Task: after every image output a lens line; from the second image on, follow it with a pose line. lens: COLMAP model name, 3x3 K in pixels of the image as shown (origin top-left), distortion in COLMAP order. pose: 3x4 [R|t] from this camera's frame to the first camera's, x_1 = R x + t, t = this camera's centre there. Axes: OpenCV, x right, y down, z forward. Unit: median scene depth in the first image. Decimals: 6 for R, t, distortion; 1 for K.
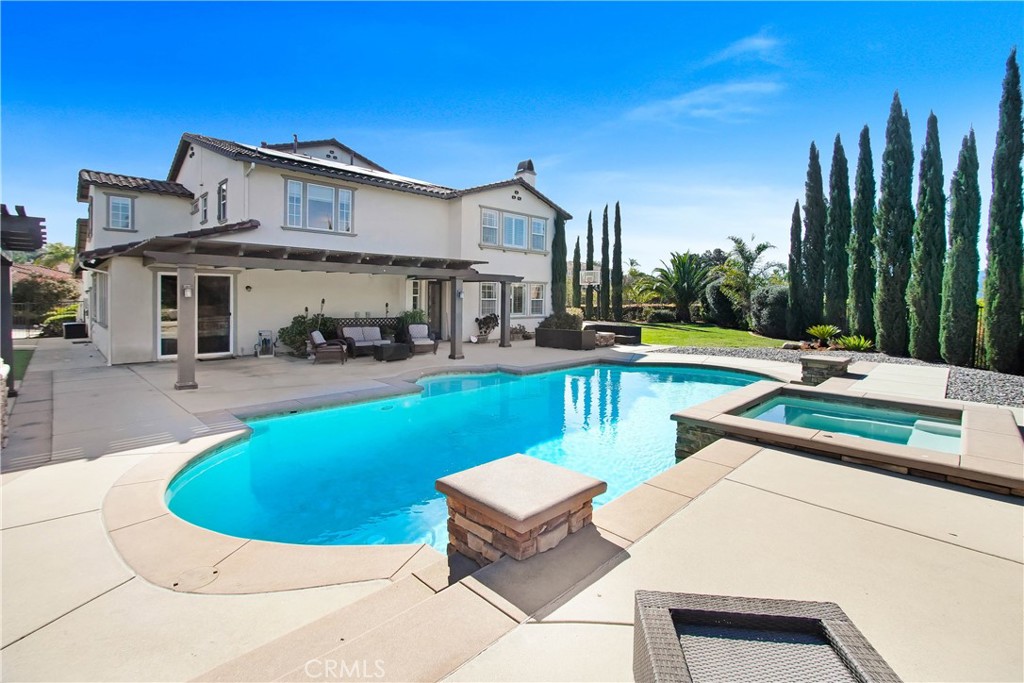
lens RADIAL K [[468.4, 0, 512.3], [0, 468.4, 295.8], [0, 0, 1]] dist [-0.000804, -0.000050]
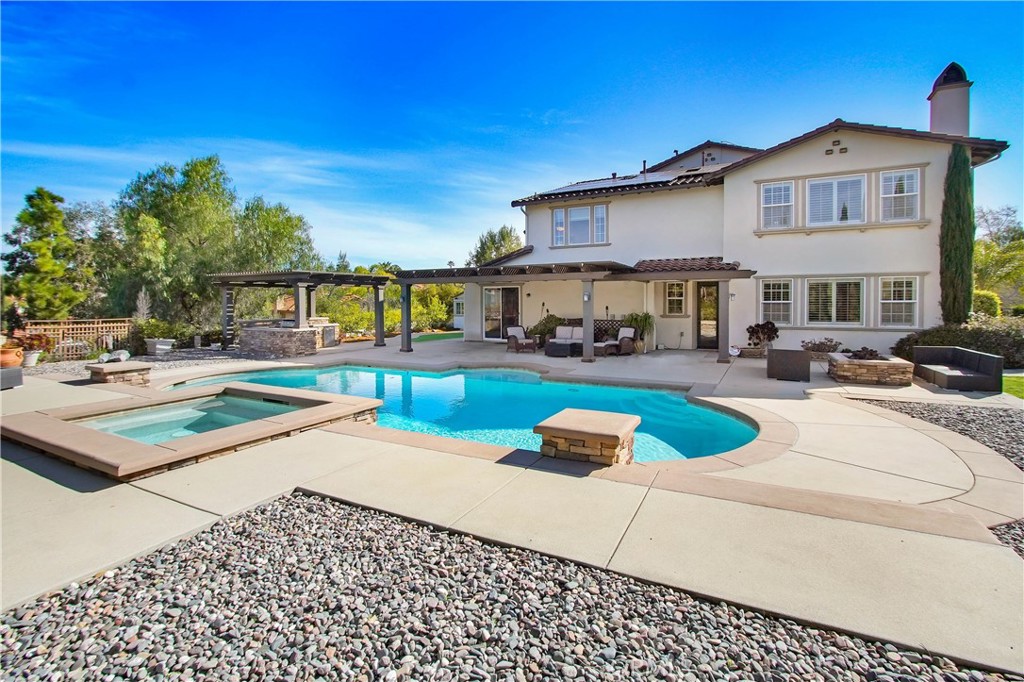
lens RADIAL K [[460.4, 0, 516.6], [0, 460.4, 320.0], [0, 0, 1]] dist [-0.003555, -0.000471]
pose [[0.325253, 0.027923, -0.945215, 0.492574], [0.008869, 0.999430, 0.032577, 0.008890], [0.945586, -0.018979, 0.324820, 0.344600]]
